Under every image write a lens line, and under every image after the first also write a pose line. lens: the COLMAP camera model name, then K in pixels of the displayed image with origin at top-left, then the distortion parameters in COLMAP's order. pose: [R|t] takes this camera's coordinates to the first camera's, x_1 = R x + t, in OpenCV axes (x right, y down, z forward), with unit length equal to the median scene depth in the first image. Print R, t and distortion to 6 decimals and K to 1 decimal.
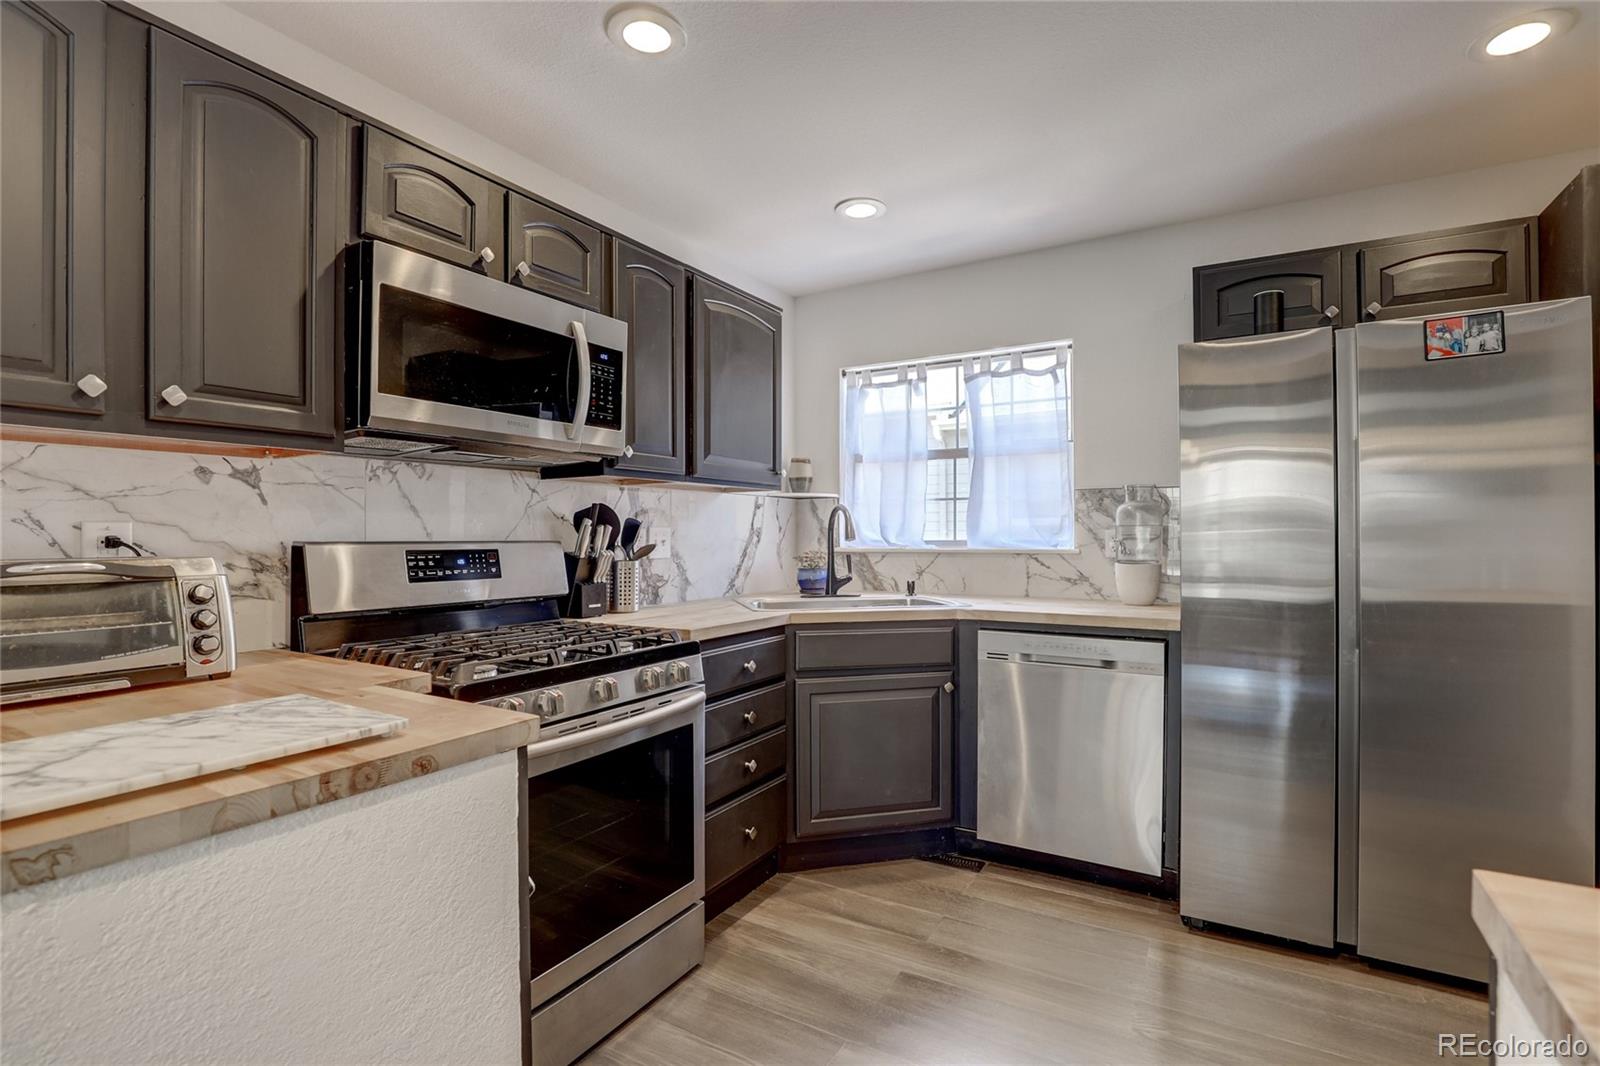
lens RADIAL K [[745.2, 0, 803.7], [0, 745.2, 535.1], [0, 0, 1]] dist [-0.025904, 0.004685]
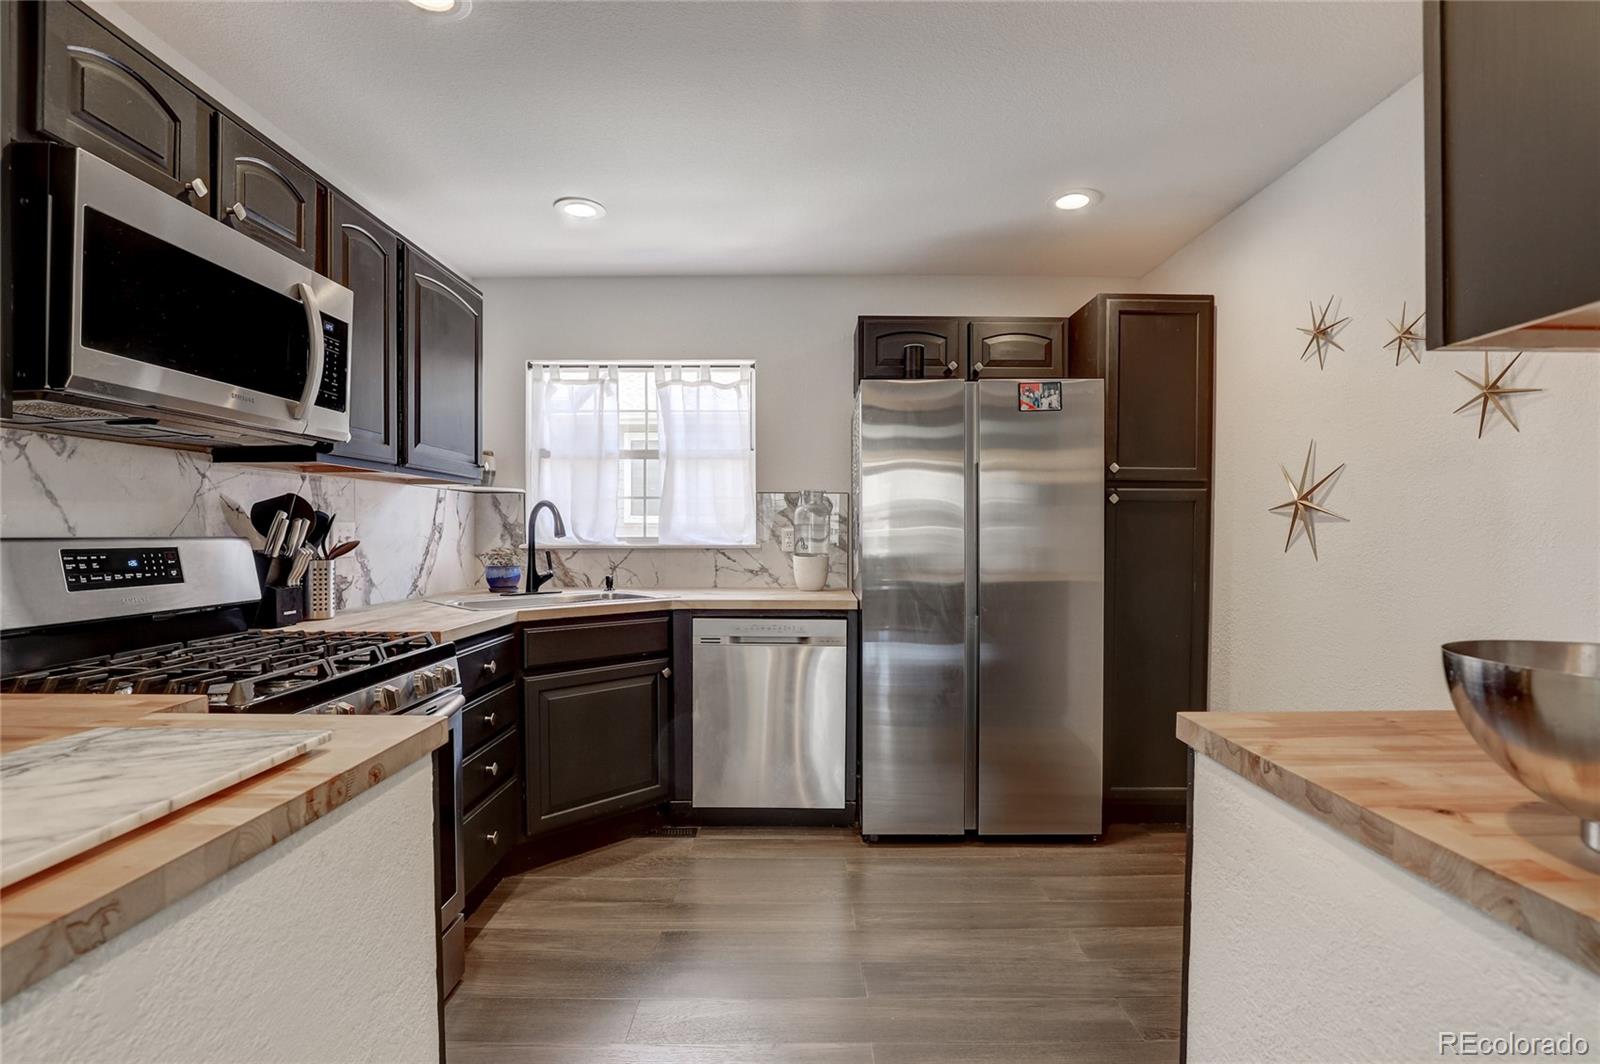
lens RADIAL K [[745.2, 0, 797.1], [0, 745.2, 543.1], [0, 0, 1]] dist [-0.025904, 0.004685]
pose [[0.863316, -0.004302, 0.504645, -0.222146], [-0.003126, 0.999899, 0.013873, 0.001151], [-0.504654, -0.013554, 0.863215, -0.031897]]
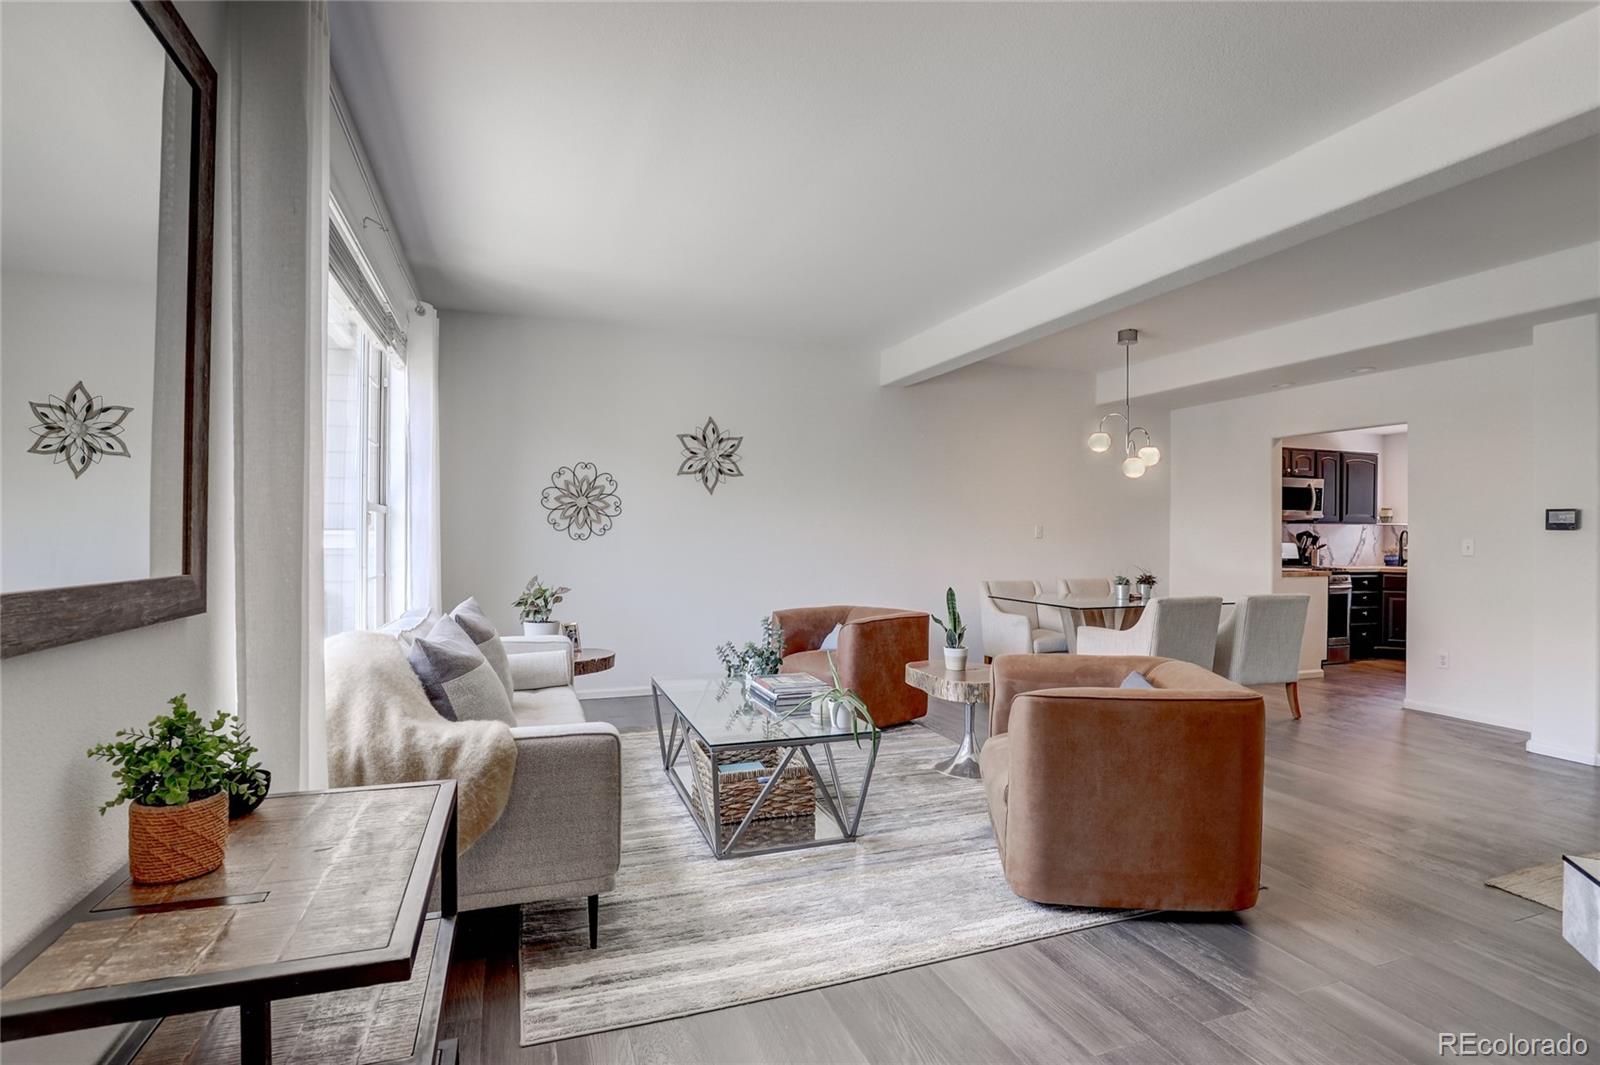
lens RADIAL K [[745.2, 0, 805.4], [0, 745.2, 543.8], [0, 0, 1]] dist [-0.025904, 0.004685]
pose [[0.782506, 0.016336, -0.622429, 0.008583], [-0.009822, 0.999855, 0.013893, -0.011409], [0.622566, -0.004757, 0.782553, -3.093141]]
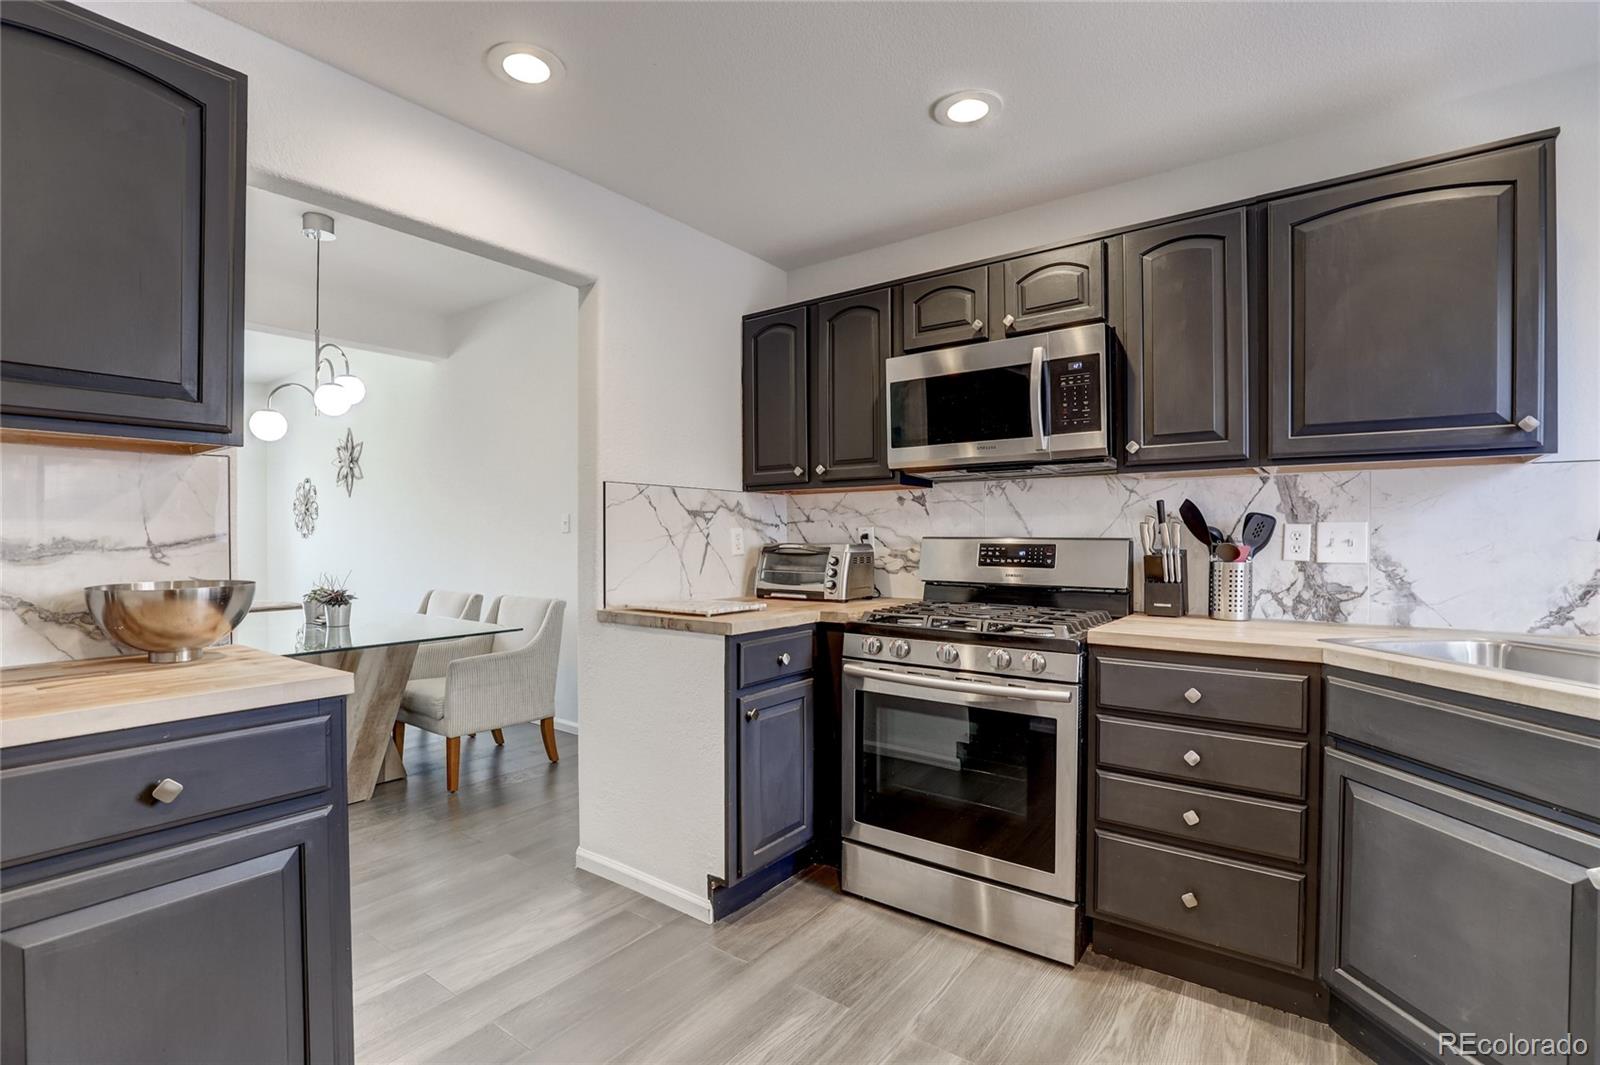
lens RADIAL K [[745.2, 0, 798.0], [0, 745.2, 538.9], [0, 0, 1]] dist [-0.025904, 0.004685]
pose [[-0.104967, 0.009199, -0.994433, 0.798753], [0.002405, 0.999957, 0.008997, -0.001853], [0.994473, -0.001448, -0.104984, 0.681346]]
